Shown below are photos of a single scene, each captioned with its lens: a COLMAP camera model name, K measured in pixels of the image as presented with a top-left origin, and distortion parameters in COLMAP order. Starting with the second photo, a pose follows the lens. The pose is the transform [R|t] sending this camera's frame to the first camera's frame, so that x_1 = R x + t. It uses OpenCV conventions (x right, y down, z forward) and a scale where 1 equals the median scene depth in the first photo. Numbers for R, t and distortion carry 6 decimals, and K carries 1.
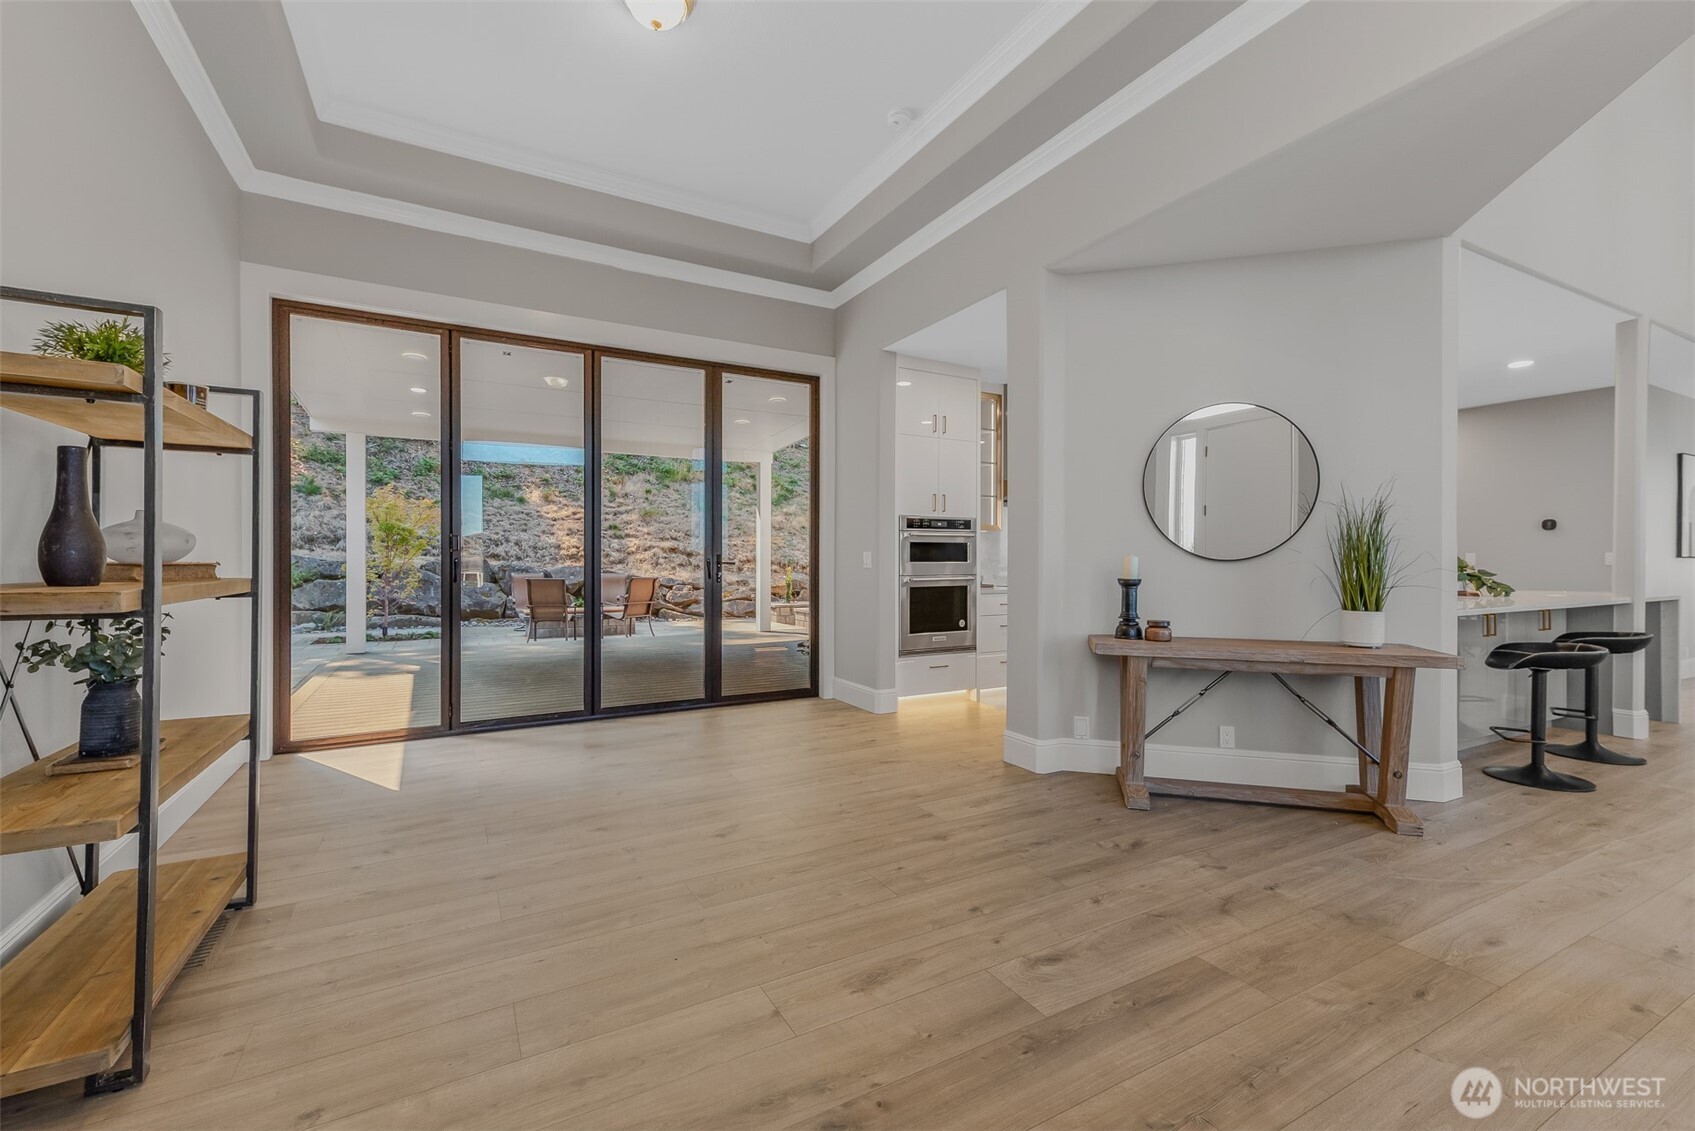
lens RADIAL K [[724.0, 0, 851.2], [0, 724.0, 560.3], [0, 0, 1]] dist [0.019258, 0.000531]
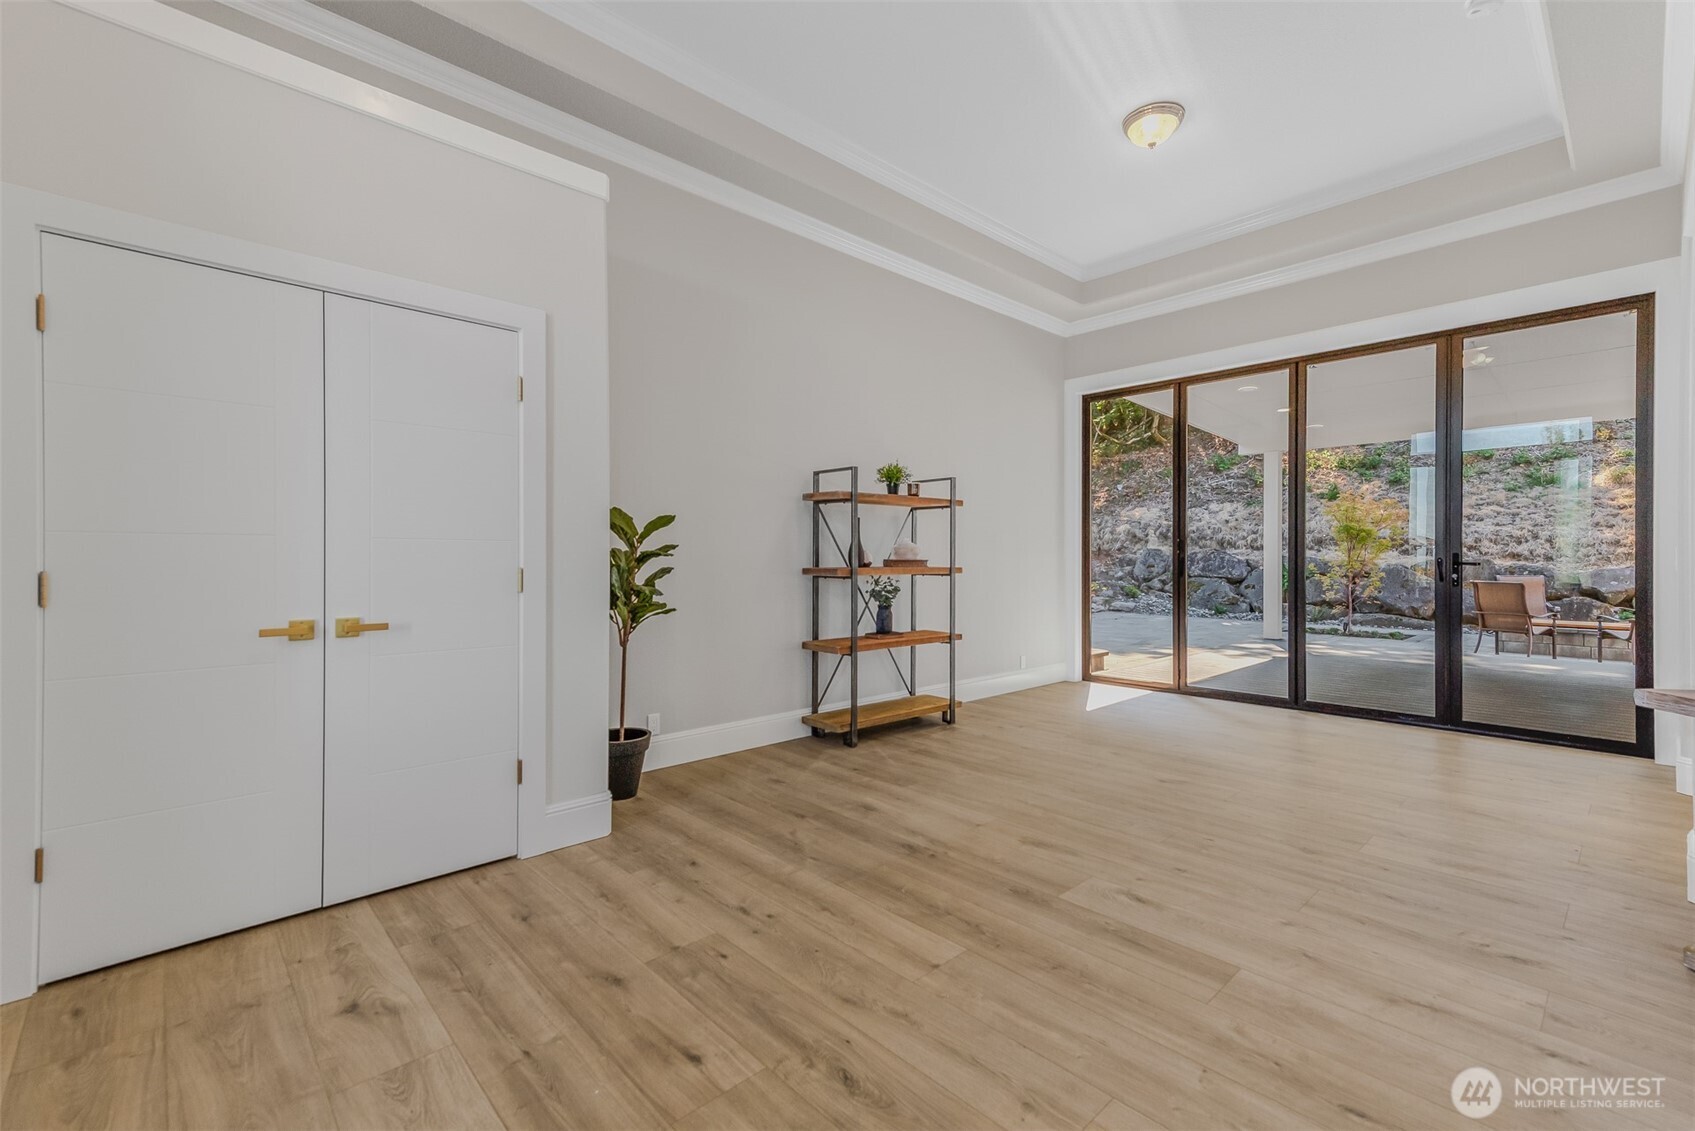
lens RADIAL K [[724.0, 0, 851.2], [0, 724.0, 560.3], [0, 0, 1]] dist [0.019258, 0.000531]
pose [[0.239391, 0.001946, -0.970921, 0.847297], [-0.002061, 0.999997, 0.001496, 0.000841], [0.970921, 0.001643, 0.239394, 0.175315]]
